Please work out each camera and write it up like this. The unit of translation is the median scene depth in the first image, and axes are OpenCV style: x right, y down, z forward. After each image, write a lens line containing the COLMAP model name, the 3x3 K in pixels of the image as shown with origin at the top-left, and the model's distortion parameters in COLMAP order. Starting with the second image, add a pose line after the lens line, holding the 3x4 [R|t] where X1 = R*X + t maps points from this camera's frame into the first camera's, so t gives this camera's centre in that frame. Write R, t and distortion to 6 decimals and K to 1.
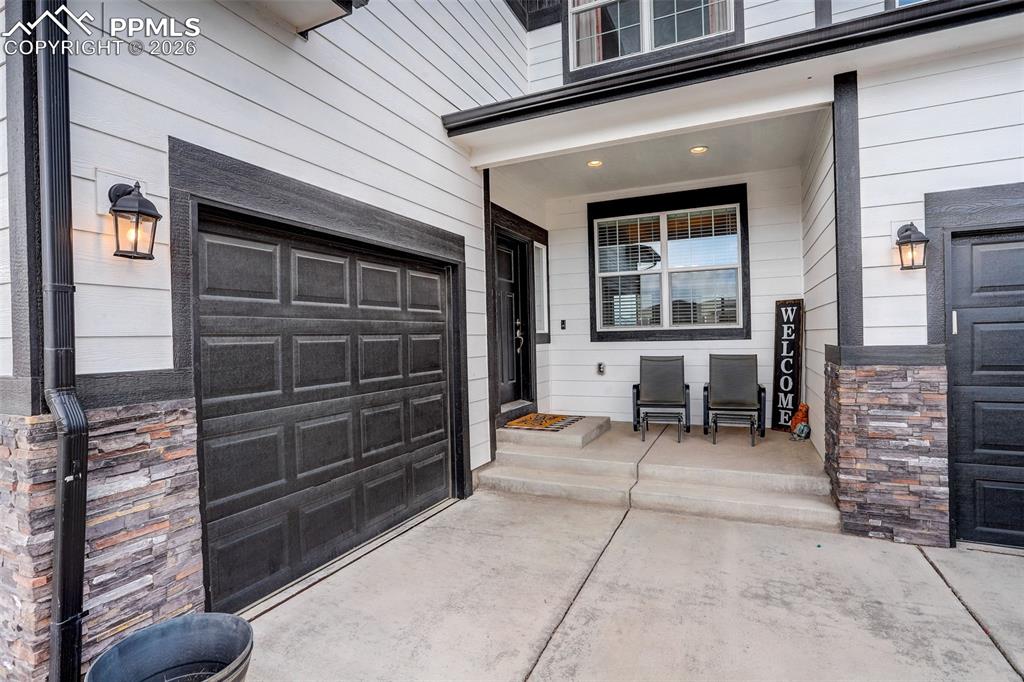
lens RADIAL K [[501.0, 0, 505.5], [0, 501.0, 340.3], [0, 0, 1]] dist [-0.074282, 0.031732]
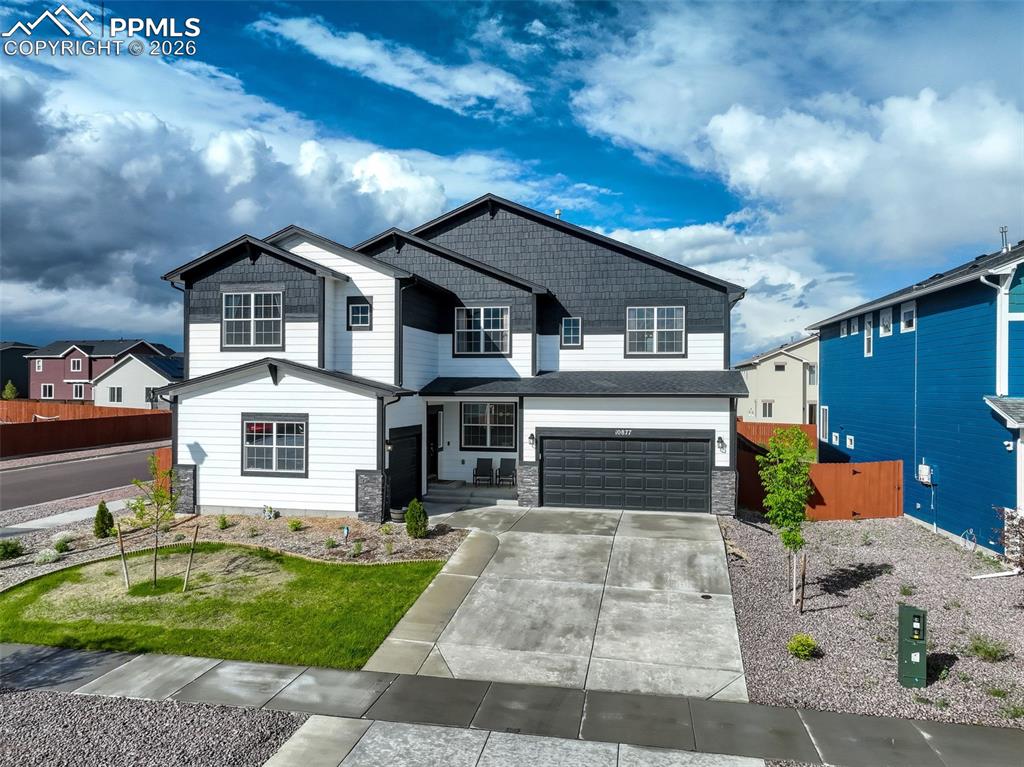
lens RADIAL K [[706.4, 0, 512.0], [0, 706.4, 383.5], [0, 0, 1]] dist [0.001327, -0.000838]
pose [[0.971512, 0.025426, 0.235621, -0.590195], [-0.023174, 0.999655, -0.012324, -0.419695], [-0.235854, 0.006513, 0.971767, -3.547545]]
